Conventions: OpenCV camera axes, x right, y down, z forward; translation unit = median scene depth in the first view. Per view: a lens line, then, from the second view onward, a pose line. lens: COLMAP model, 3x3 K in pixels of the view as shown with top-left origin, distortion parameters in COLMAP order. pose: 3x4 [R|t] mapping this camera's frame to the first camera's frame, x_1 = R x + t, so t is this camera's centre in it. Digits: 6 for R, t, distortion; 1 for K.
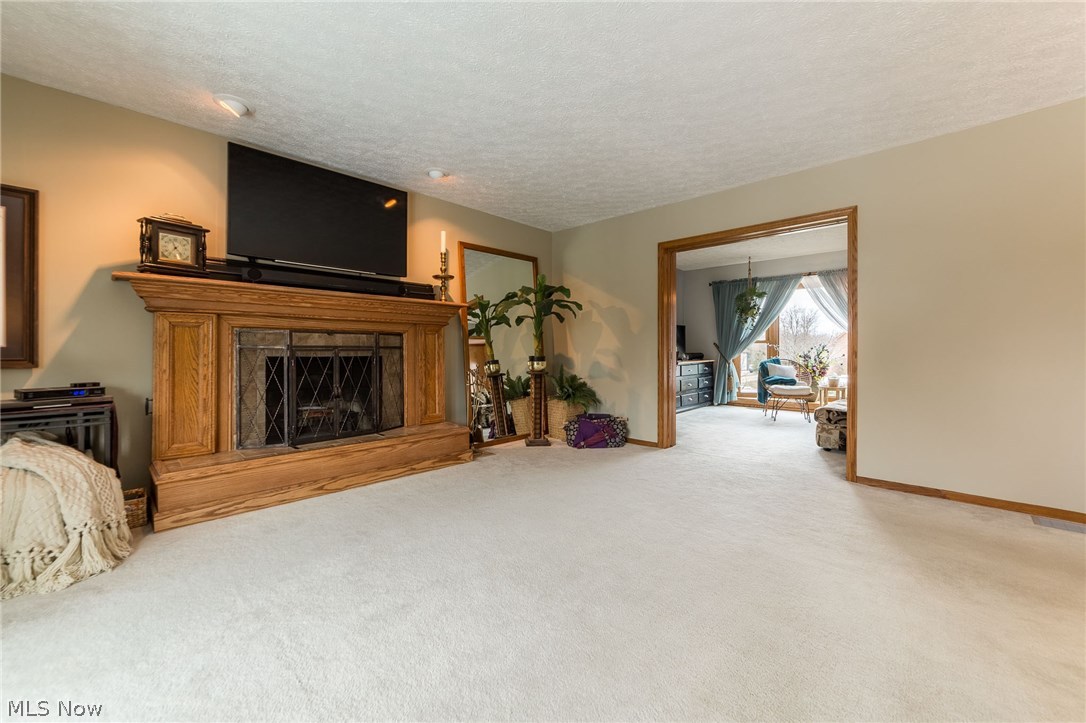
lens RADIAL K [[423.5, 0, 542.1], [0, 423.5, 349.2], [0, 0, 1]] dist [-0.001517, -0.000091]
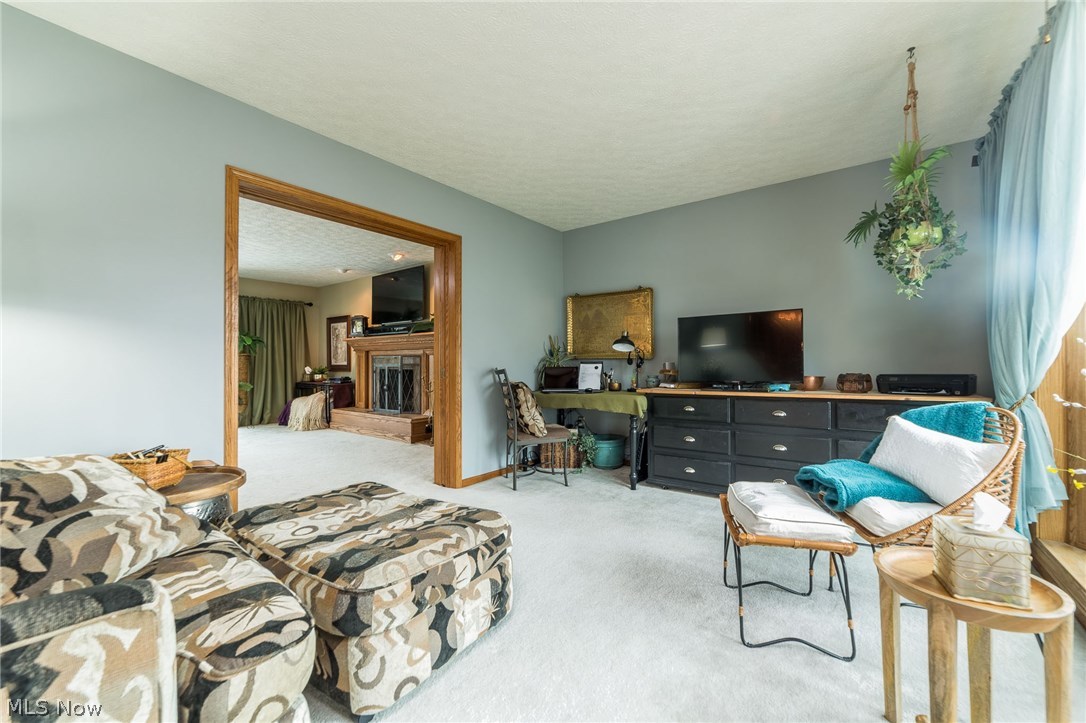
lens RADIAL K [[423.5, 0, 542.1], [0, 423.5, 349.2], [0, 0, 1]] dist [-0.001517, -0.000091]
pose [[0.088329, -0.028711, -0.995677, 1.244116], [0.007861, 0.999573, -0.028126, -0.012819], [0.996060, -0.005343, 0.088517, 1.275991]]
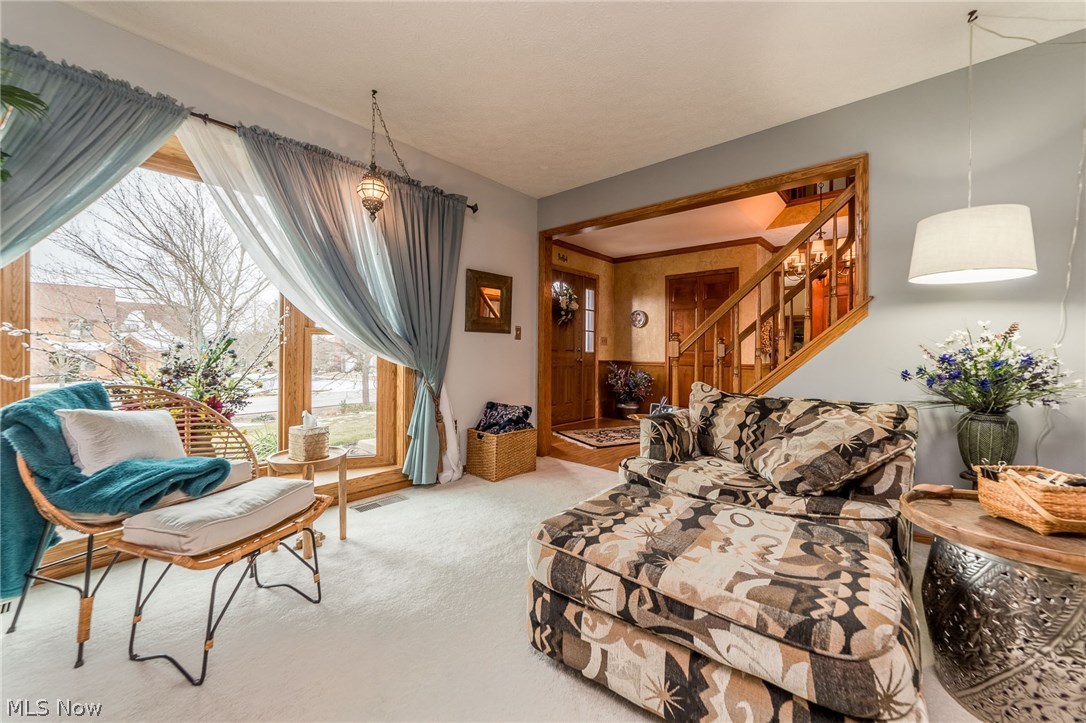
lens RADIAL K [[423.5, 0, 542.1], [0, 423.5, 349.2], [0, 0, 1]] dist [-0.001517, -0.000091]
pose [[-0.037159, -0.004816, 0.999298, 0.503057], [-0.015122, 0.999877, 0.004257, -0.009500], [-0.999195, -0.014953, -0.037228, 1.285113]]
